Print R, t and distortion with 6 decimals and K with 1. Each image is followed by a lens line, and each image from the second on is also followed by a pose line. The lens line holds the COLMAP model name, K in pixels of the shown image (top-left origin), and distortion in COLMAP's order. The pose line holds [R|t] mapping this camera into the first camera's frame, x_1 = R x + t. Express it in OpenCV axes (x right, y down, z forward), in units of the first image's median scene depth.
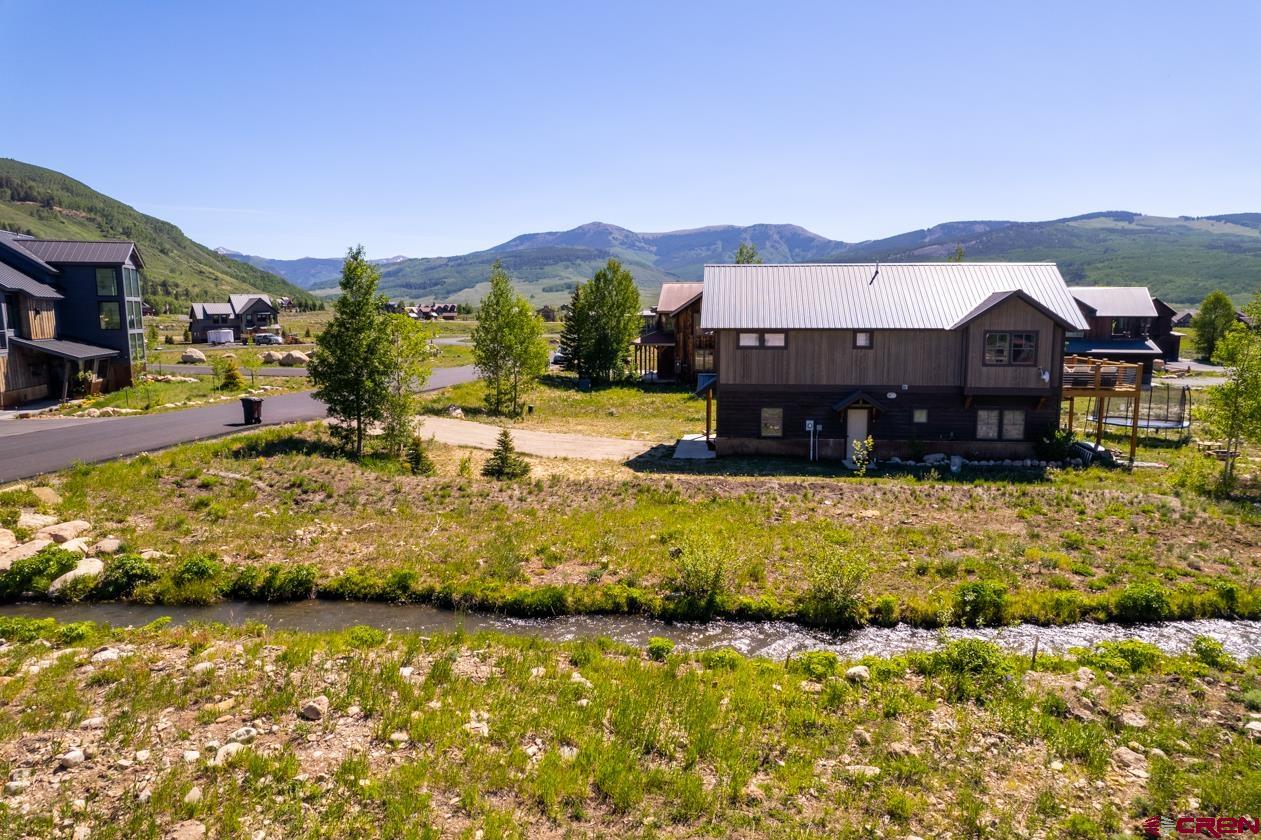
lens RADIAL K [[810.0, 0, 637.8], [0, 810.0, 427.3], [0, 0, 1]] dist [-0.070753, 0.065195]
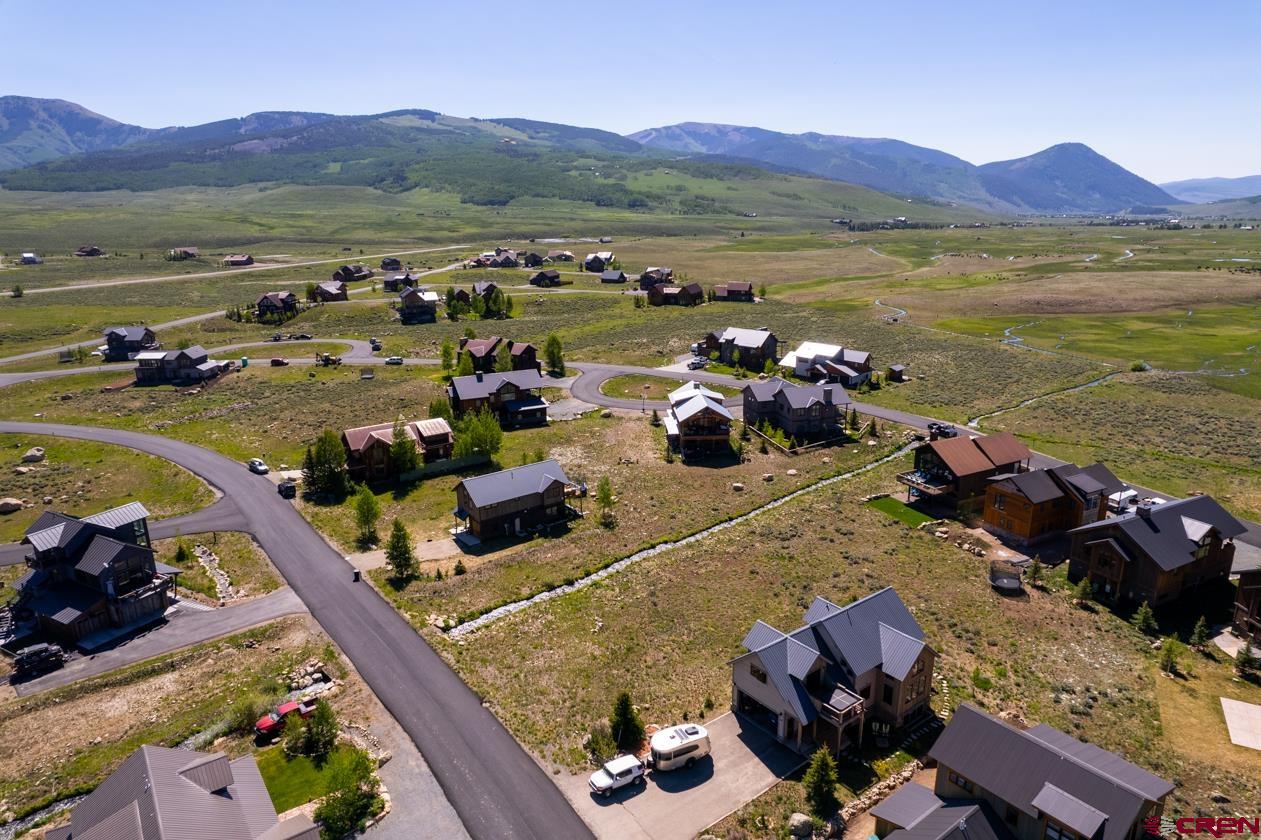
lens RADIAL K [[810.0, 0, 631.9], [0, 810.0, 409.2], [0, 0, 1]] dist [-0.070753, 0.065195]
pose [[0.714071, -0.195452, 0.672236, -0.989233], [0.119383, 0.980168, 0.158170, -0.584839], [-0.689819, -0.032691, 0.723243, -1.121952]]
